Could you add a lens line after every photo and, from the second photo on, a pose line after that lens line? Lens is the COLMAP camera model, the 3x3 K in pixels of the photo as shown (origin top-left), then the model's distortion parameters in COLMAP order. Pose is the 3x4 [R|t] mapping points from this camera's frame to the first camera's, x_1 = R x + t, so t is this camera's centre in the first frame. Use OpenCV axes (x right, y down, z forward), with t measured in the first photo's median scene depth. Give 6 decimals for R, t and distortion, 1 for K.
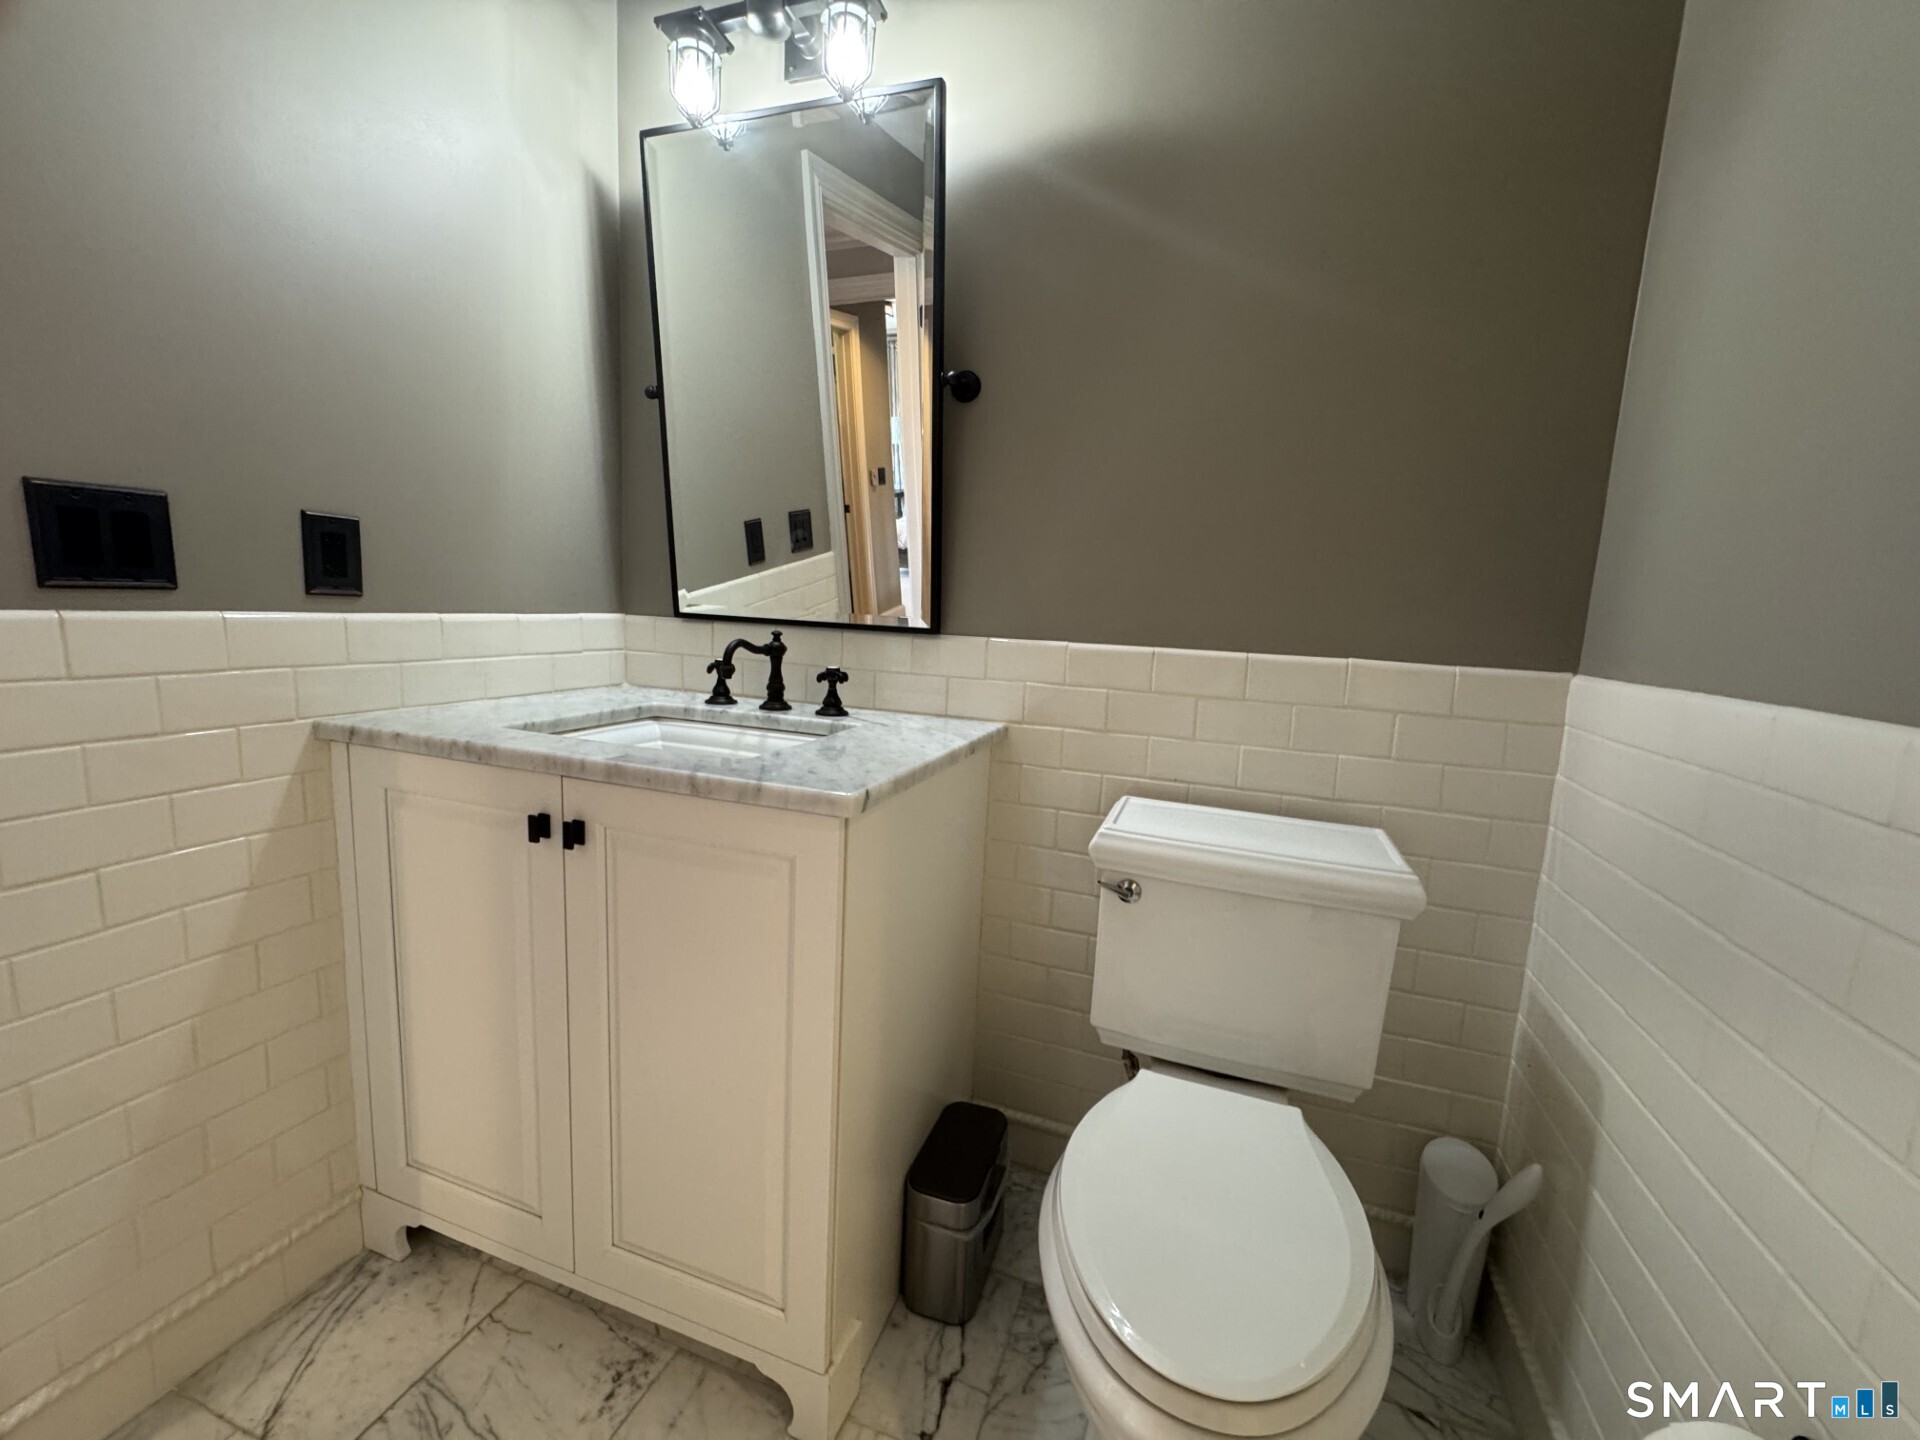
lens RADIAL K [[787.5, 0, 954.5], [0, 787.5, 718.5], [0, 0, 1]] dist [0.021449, -0.000108]
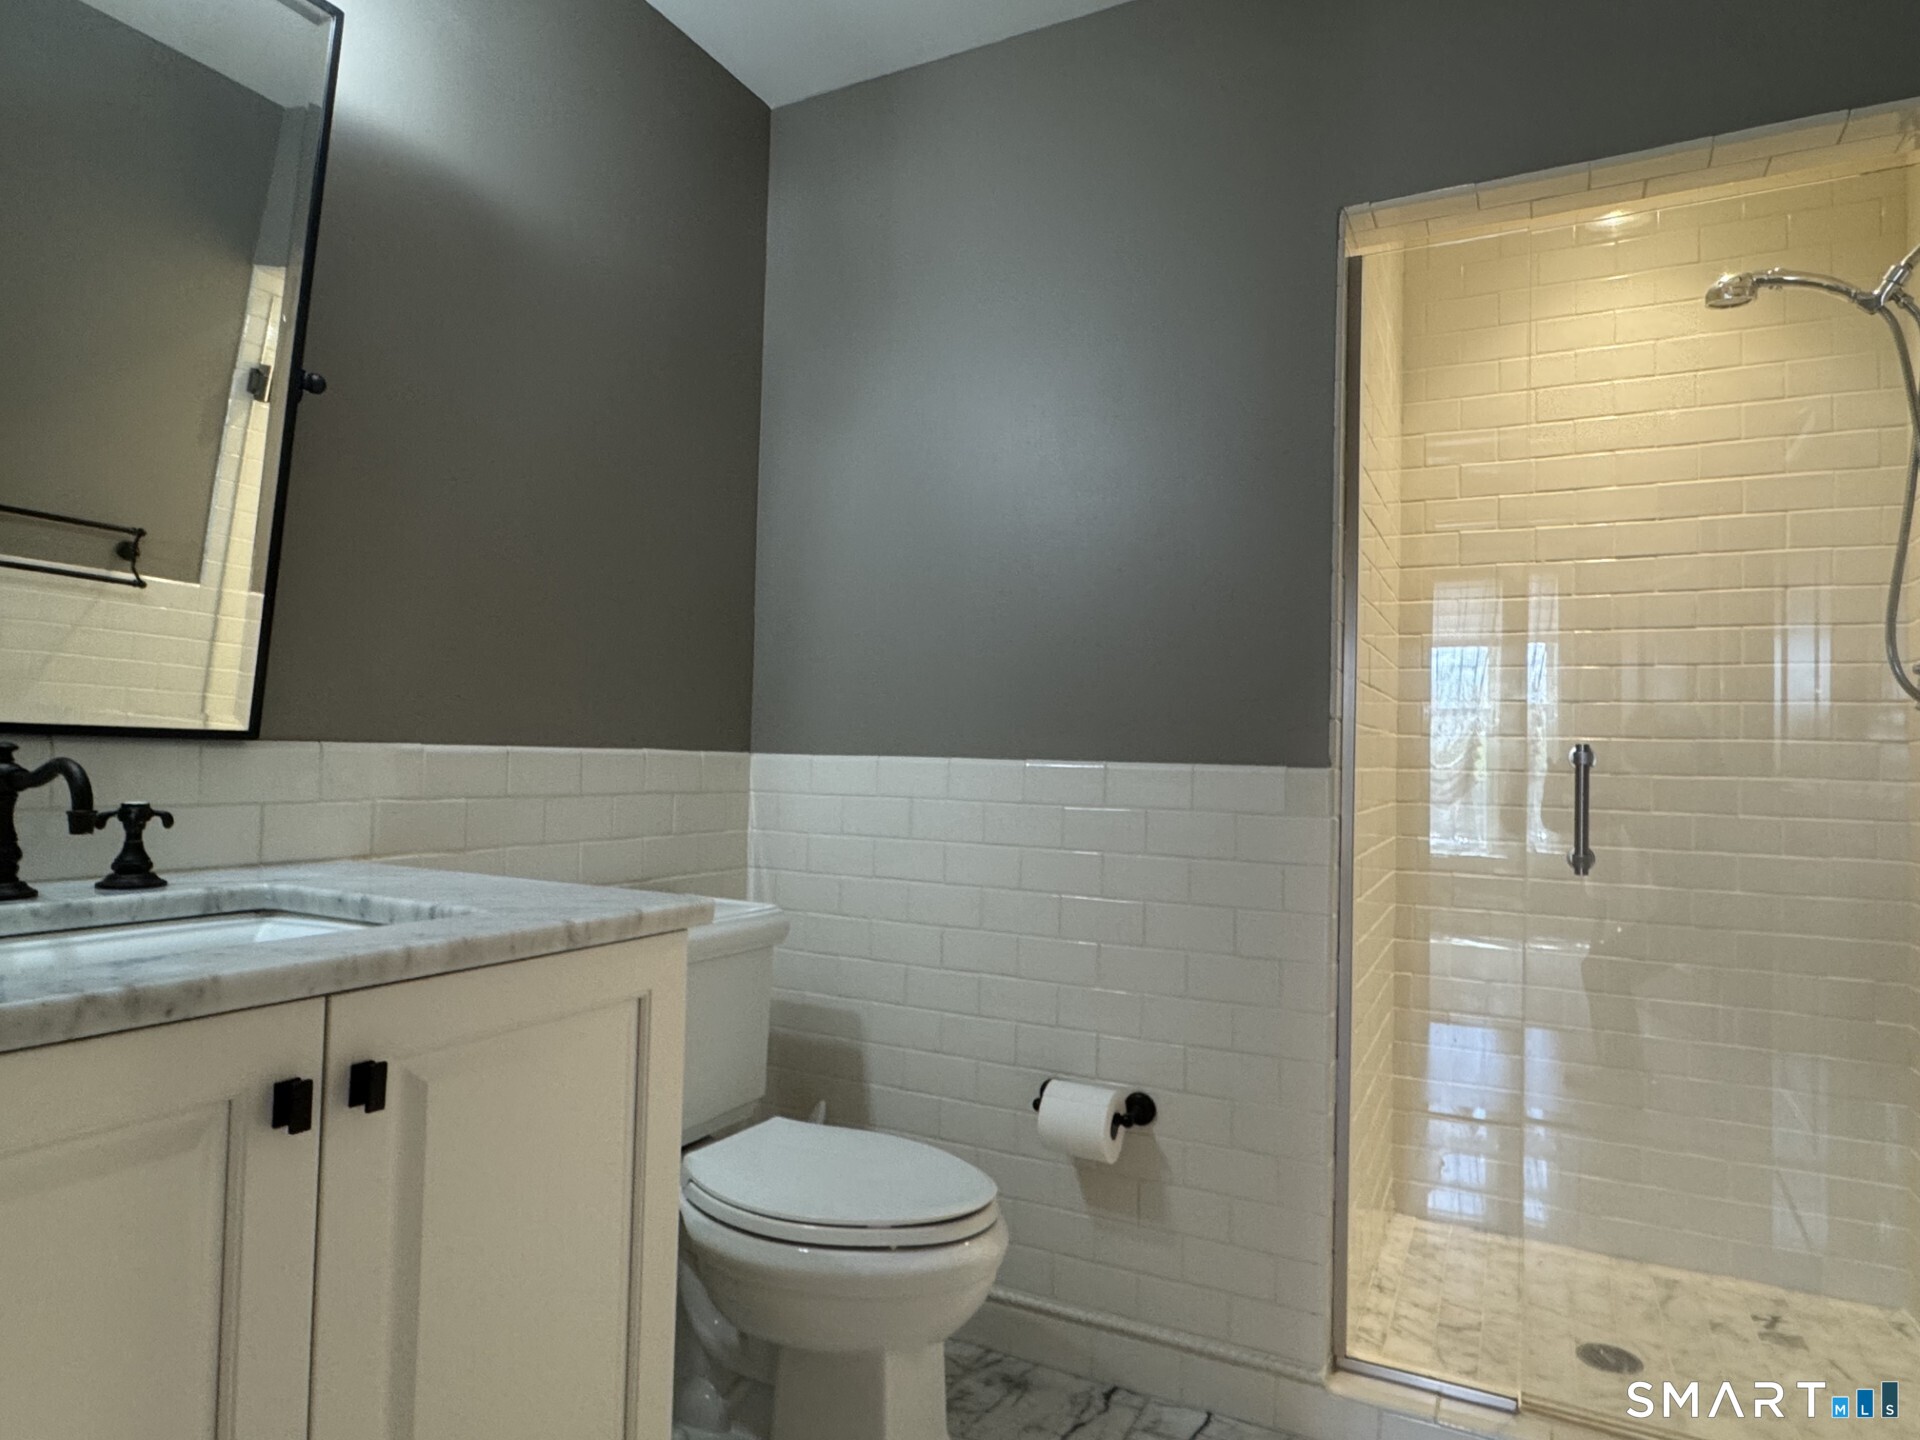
lens RADIAL K [[1351.0, 0, 960.0], [0, 1351.0, 720.0], [0, 0, 1]] dist [0.116683, -0.177698]
pose [[0.077521, -0.013446, 0.996900, -1.397917], [0.122070, 0.992514, 0.003894, -0.071804], [-0.989489, 0.121390, 0.078582, 0.428482]]
